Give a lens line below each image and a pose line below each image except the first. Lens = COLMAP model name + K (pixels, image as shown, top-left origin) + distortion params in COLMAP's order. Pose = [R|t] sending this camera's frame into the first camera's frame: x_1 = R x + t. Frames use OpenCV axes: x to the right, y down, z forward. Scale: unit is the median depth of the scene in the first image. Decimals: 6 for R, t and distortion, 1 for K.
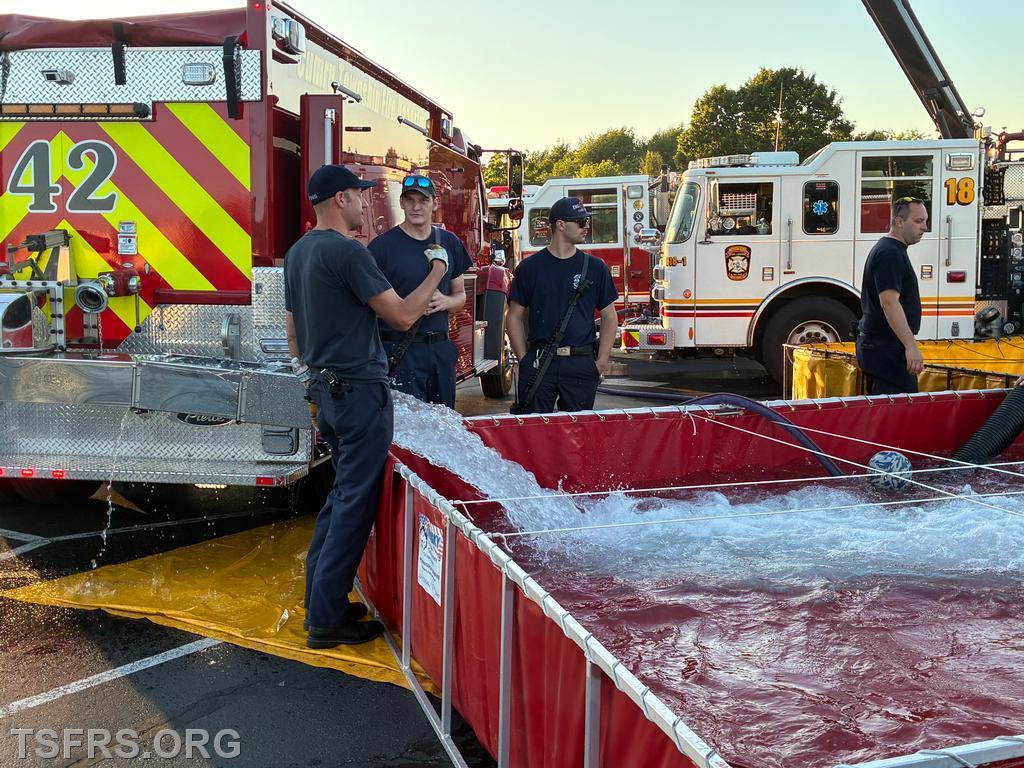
lens RADIAL K [[1207.7, 0, 512.0], [0, 1207.7, 384.0], [0, 0, 1]] dist [-0.008141, -0.021795]
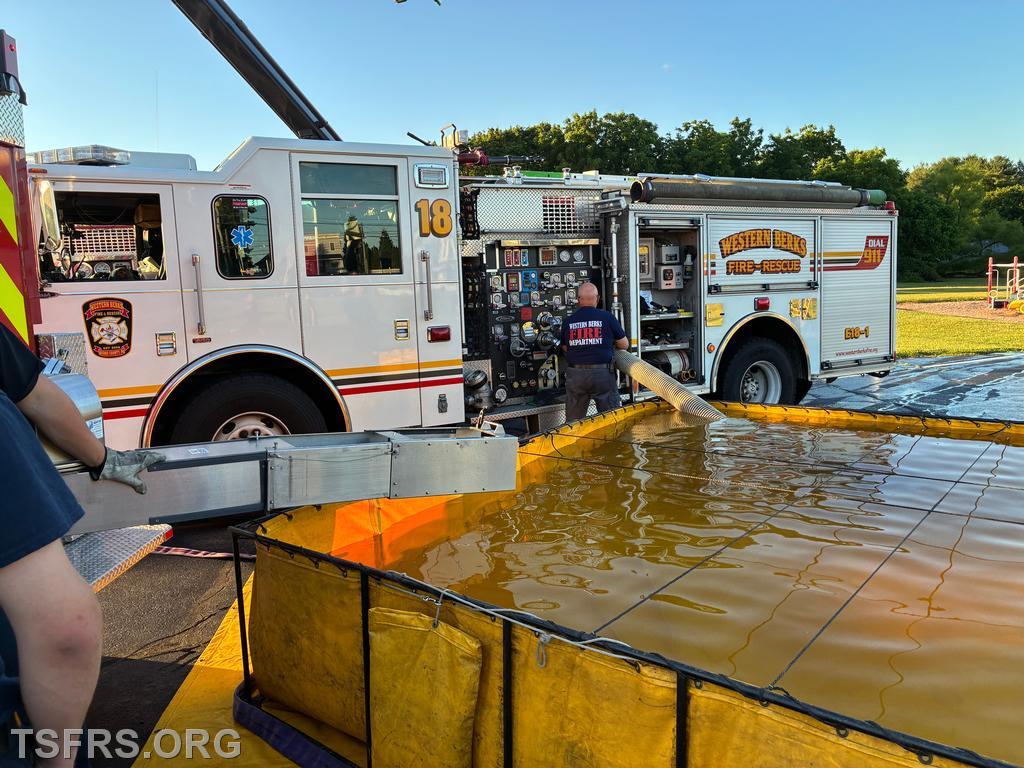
lens RADIAL K [[777.8, 0, 512.0], [0, 777.8, 384.0], [0, 0, 1]] dist [0.047329, -0.067149]
pose [[0.809290, -0.087949, 0.580789, 0.122056], [0.092975, 0.995443, 0.021185, -0.063271], [-0.580005, 0.036854, 0.813779, 0.577344]]
